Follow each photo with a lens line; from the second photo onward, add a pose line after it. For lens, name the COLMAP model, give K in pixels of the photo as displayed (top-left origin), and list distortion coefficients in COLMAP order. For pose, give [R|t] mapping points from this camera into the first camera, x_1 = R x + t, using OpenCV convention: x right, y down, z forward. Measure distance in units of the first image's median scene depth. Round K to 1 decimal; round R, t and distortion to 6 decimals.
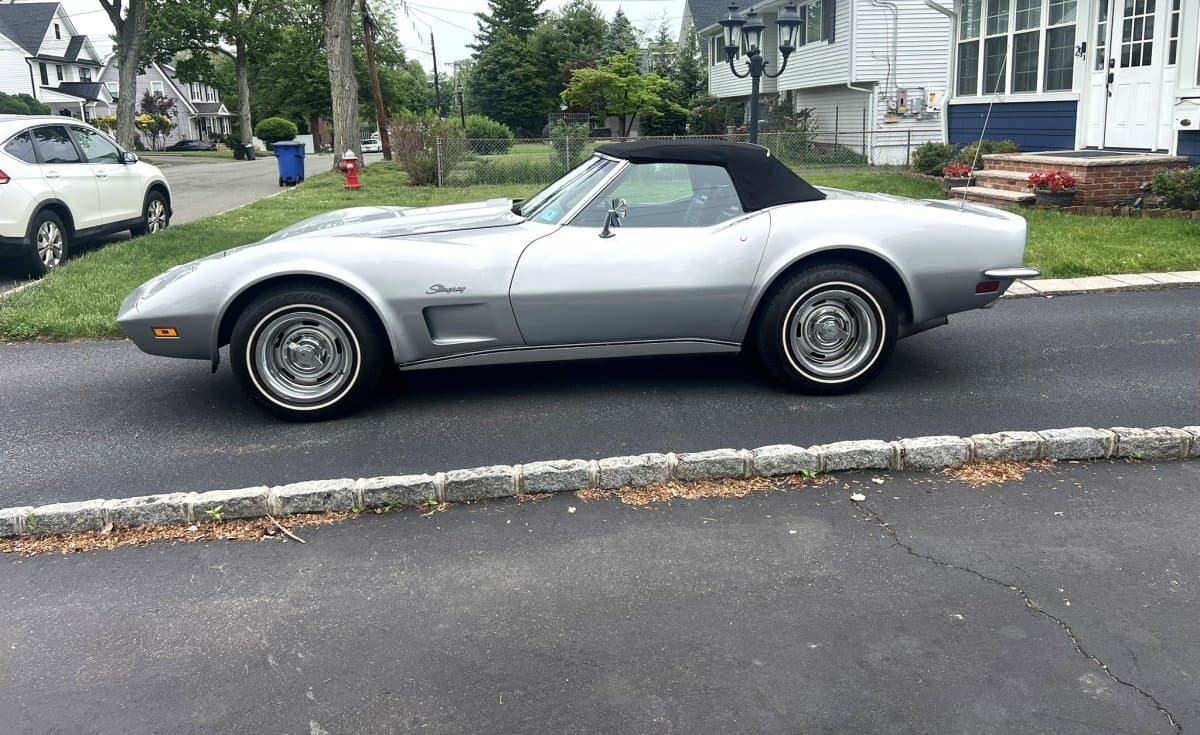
lens RADIAL K [[888.9, 0, 600.5], [0, 888.9, 279.6], [0, 0, 1]] dist [0.088205, -0.114843]
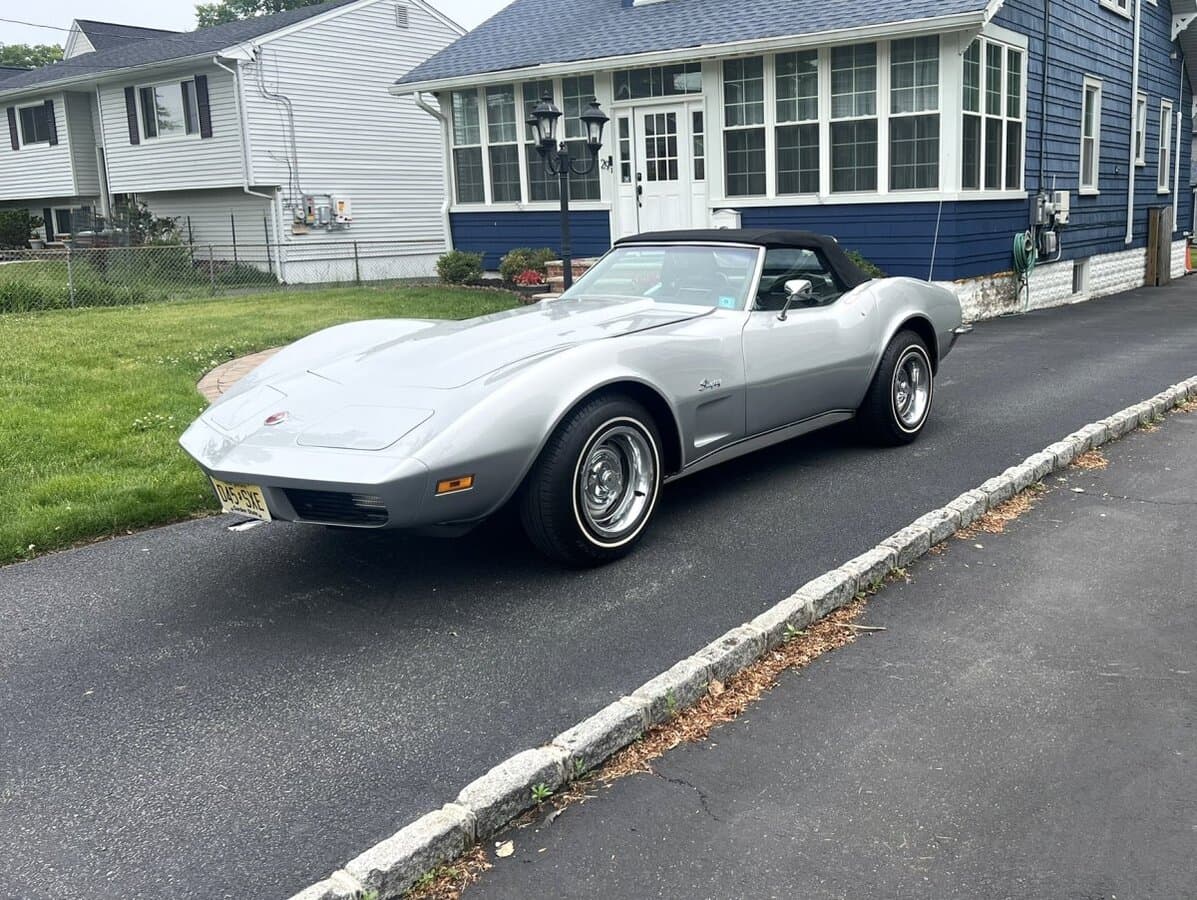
lens RADIAL K [[1040.5, 0, 699.5], [0, 1040.5, 371.7], [0, 0, 1]] dist [0.090389, -0.133670]
pose [[0.680210, -0.098308, 0.726395, -0.327097], [0.133768, 0.990973, 0.008852, -0.004473], [-0.720708, 0.091147, 0.687220, 0.090576]]
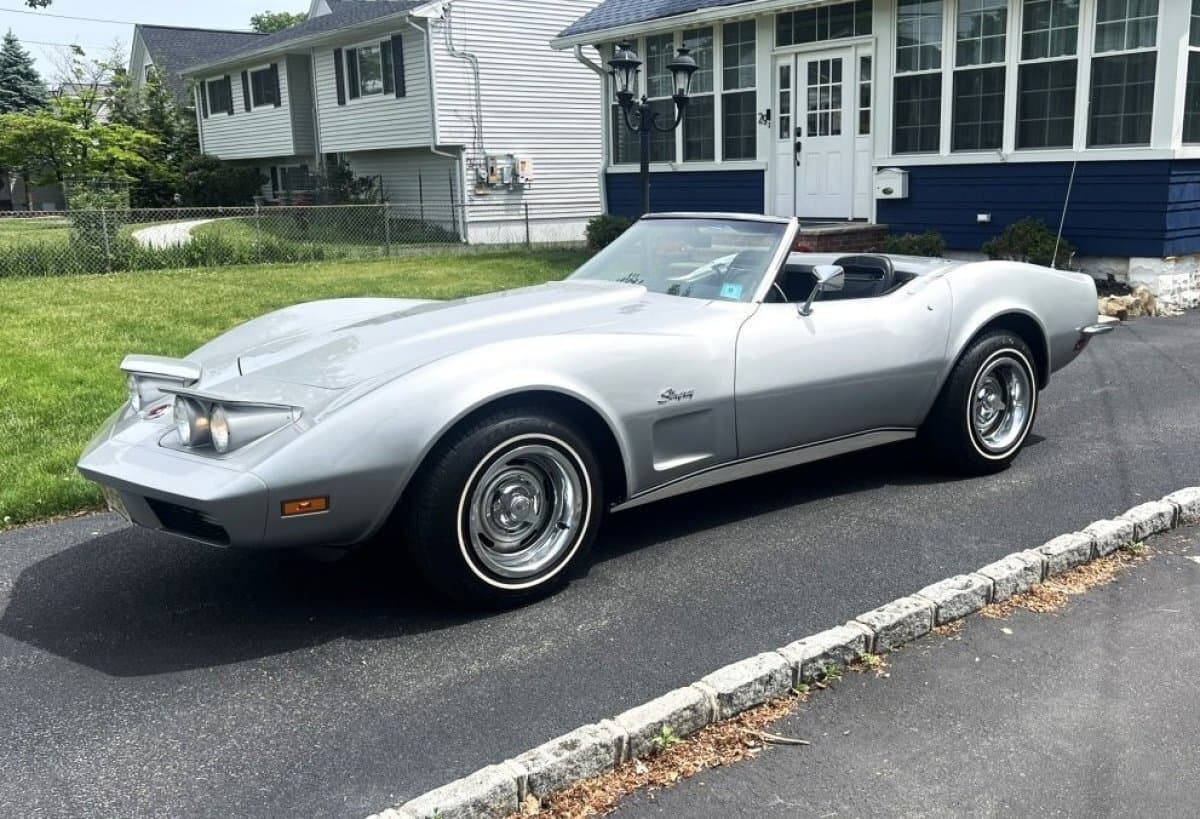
lens RADIAL K [[1074.9, 0, 629.0], [0, 1074.9, 409.2], [0, 0, 1]] dist [0.062909, -0.098890]
pose [[0.850464, -0.100075, 0.516427, -0.228858], [0.089520, 0.994951, 0.045382, -0.007439], [-0.518361, 0.007635, 0.855128, 0.085296]]
